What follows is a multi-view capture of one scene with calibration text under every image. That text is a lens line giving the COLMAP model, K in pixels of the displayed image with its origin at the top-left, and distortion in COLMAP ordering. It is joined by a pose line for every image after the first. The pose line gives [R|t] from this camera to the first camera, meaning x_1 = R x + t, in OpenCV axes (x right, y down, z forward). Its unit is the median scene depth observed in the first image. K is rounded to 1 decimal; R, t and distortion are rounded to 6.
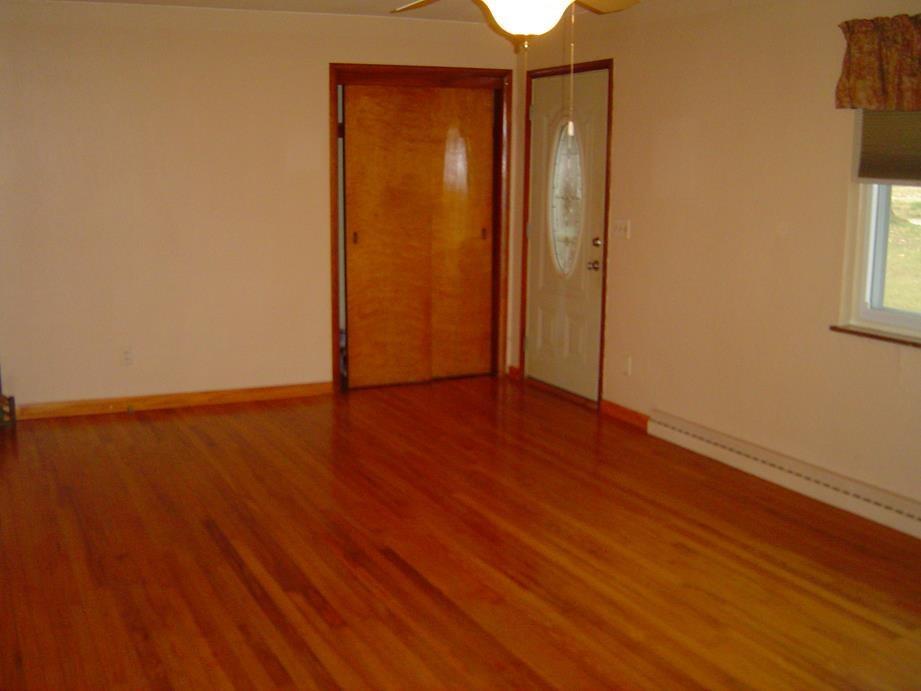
lens RADIAL K [[1090.6, 0, 459.4], [0, 1090.6, 348.1], [0, 0, 1]] dist [-0.053610, 0.000000]
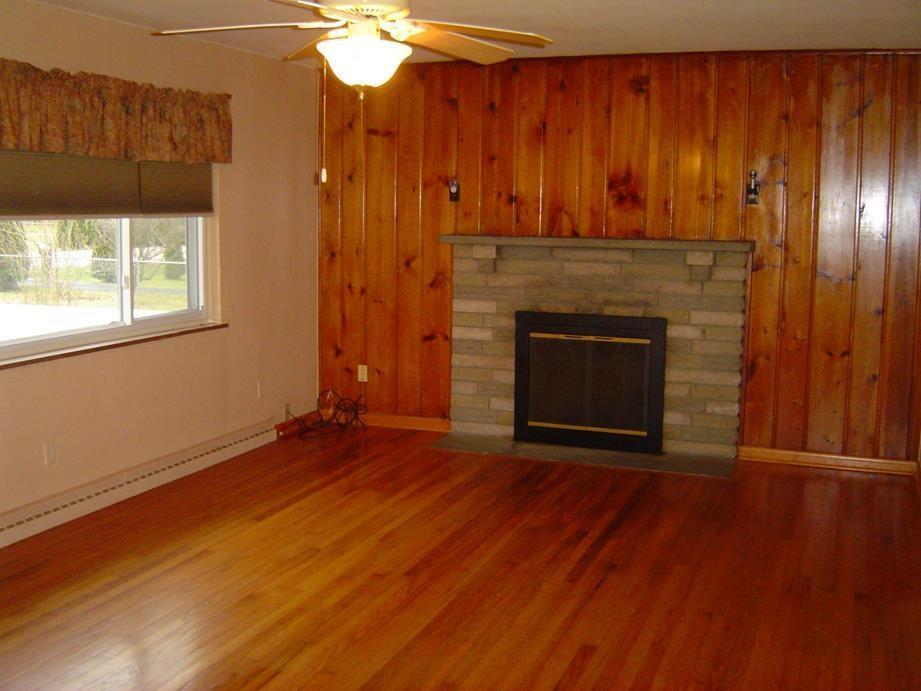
lens RADIAL K [[1063.9, 0, 435.3], [0, 1063.9, 324.6], [0, 0, 1]] dist [-0.117531, 0.000000]
pose [[-0.669861, -0.107436, 0.734672, -0.609962], [0.108259, 0.964769, 0.239793, -0.244514], [-0.734552, 0.240163, -0.634630, 1.323824]]
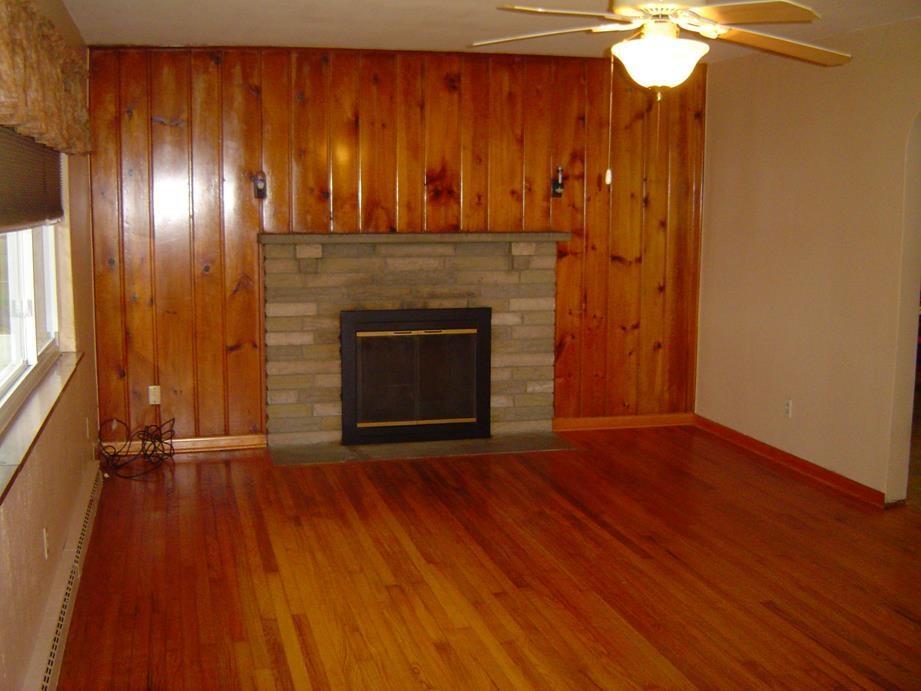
lens RADIAL K [[1063.9, 0, 430.6], [0, 1063.9, 328.1], [0, 0, 1]] dist [-0.117531, 0.000000]
pose [[-0.977701, -0.044419, 0.205252, 0.046533], [0.018356, 0.955558, 0.294230, -0.295470], [-0.209200, 0.291437, -0.933435, 1.635398]]
